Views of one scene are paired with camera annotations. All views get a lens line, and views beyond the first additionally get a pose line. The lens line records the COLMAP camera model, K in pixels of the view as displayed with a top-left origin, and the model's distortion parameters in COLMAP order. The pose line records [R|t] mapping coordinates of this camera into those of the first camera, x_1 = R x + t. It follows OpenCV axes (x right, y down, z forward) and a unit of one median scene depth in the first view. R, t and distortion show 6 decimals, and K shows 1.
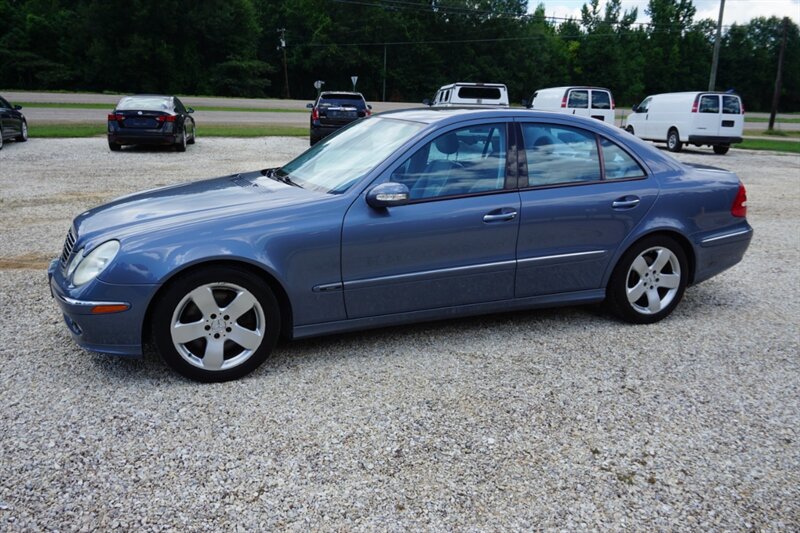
lens RADIAL K [[662.6, 0, 403.5], [0, 662.6, 272.4], [0, 0, 1]] dist [-0.020163, 0.027588]
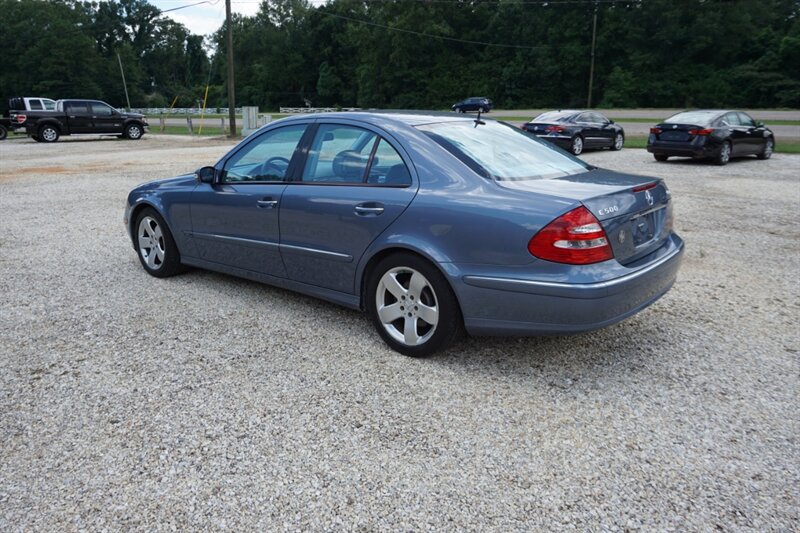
lens RADIAL K [[620.2, 0, 401.7], [0, 620.2, 268.1], [0, 0, 1]] dist [-0.029311, 0.029013]
pose [[0.467234, 0.196348, -0.862055, 0.241199], [-0.211453, 0.971549, 0.106680, -0.027496], [0.858475, 0.132439, 0.495459, 0.133059]]
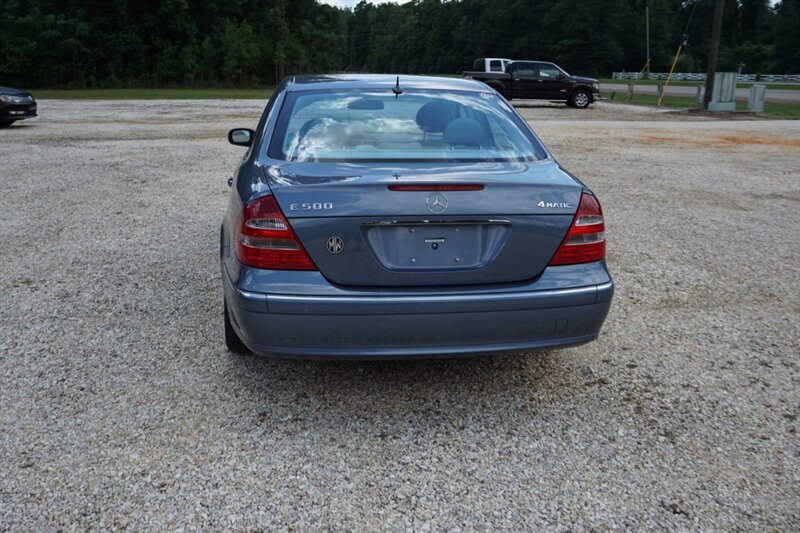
lens RADIAL K [[782.2, 0, 403.1], [0, 782.2, 258.2], [0, 0, 1]] dist [-0.005731, 0.000000]
pose [[-0.239392, 0.200416, -0.950013, 0.270449], [-0.268562, 0.926620, 0.263155, -0.072363], [0.933041, 0.318135, -0.168001, 0.301772]]
